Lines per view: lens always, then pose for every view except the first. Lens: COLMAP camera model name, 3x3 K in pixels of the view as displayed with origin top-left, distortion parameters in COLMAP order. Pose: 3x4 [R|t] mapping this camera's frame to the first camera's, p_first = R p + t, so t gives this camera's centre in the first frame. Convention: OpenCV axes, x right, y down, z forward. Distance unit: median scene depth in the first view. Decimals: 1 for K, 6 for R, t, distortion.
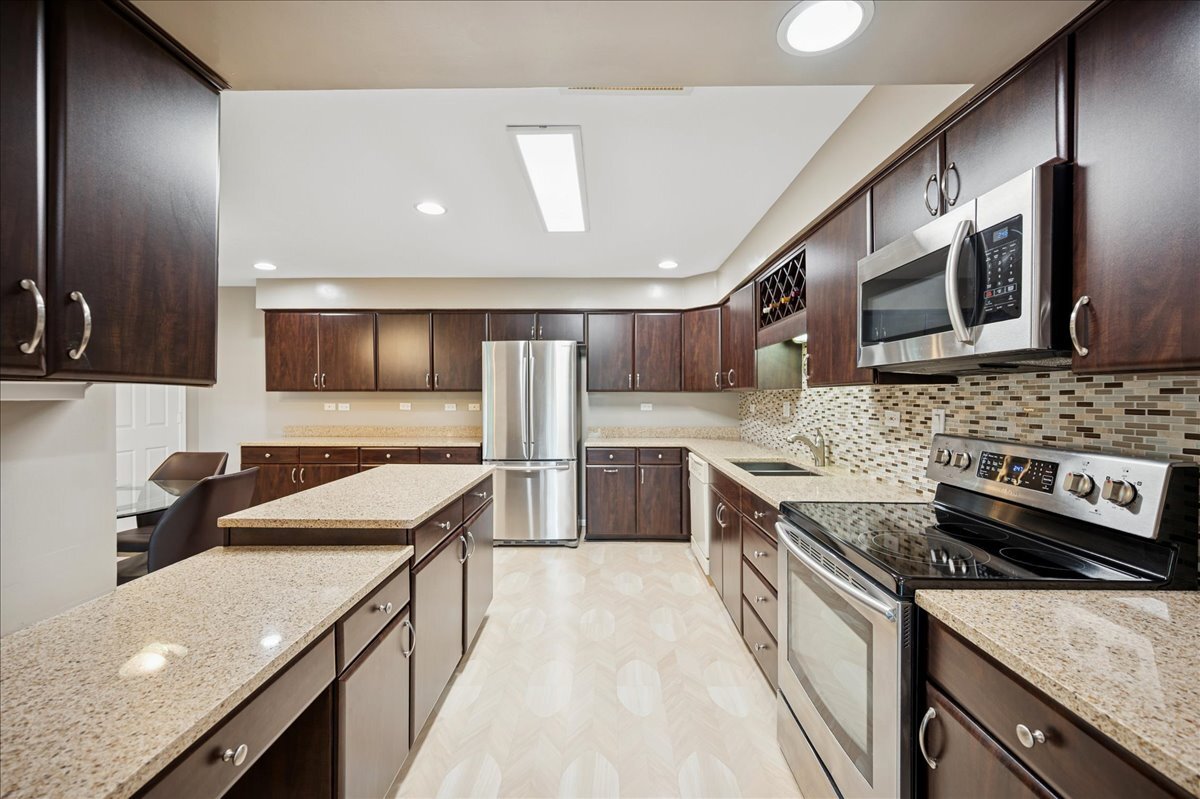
lens RADIAL K [[482.0, 0, 593.0], [0, 482.0, 395.7], [0, 0, 1]] dist [0.002523, -0.000160]
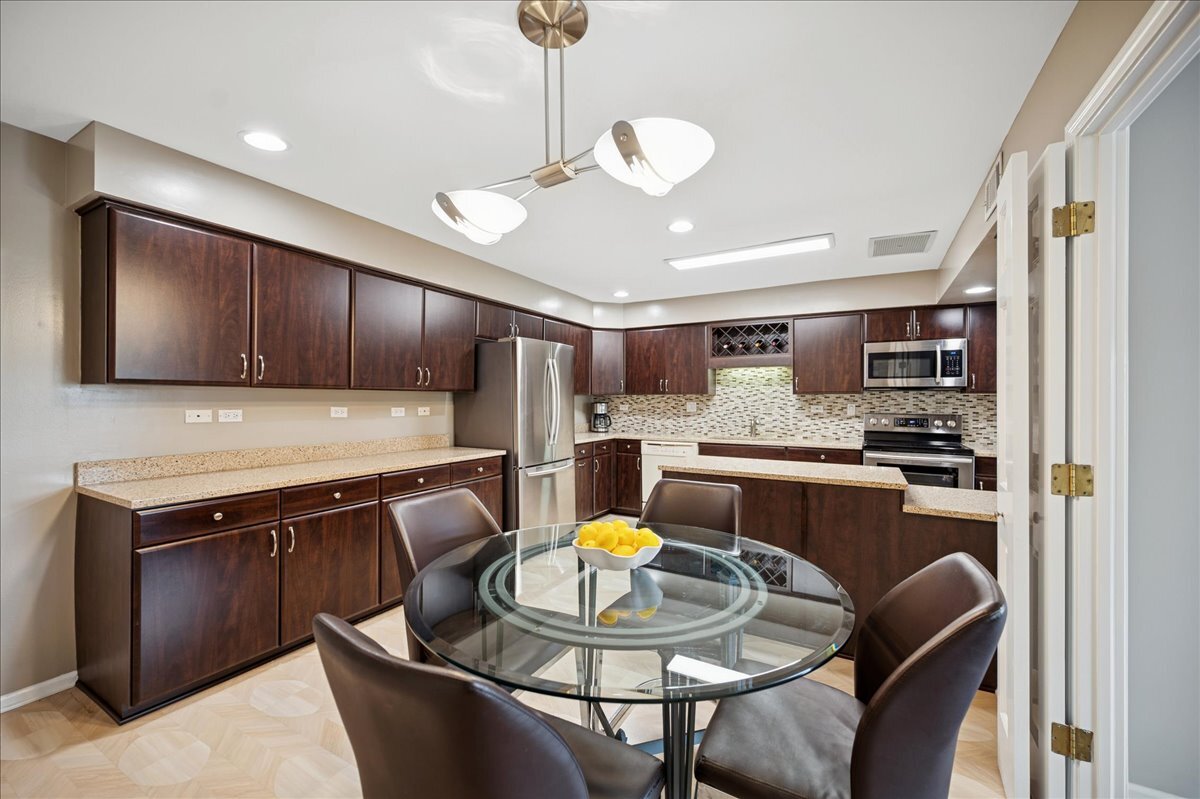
lens RADIAL K [[482.0, 0, 595.7], [0, 482.0, 399.8], [0, 0, 1]] dist [0.002523, -0.000160]
pose [[0.472301, 0.003104, 0.881432, -0.980948], [-0.002238, 0.999995, -0.002323, 0.007023], [-0.881435, -0.000875, 0.472305, 0.457574]]
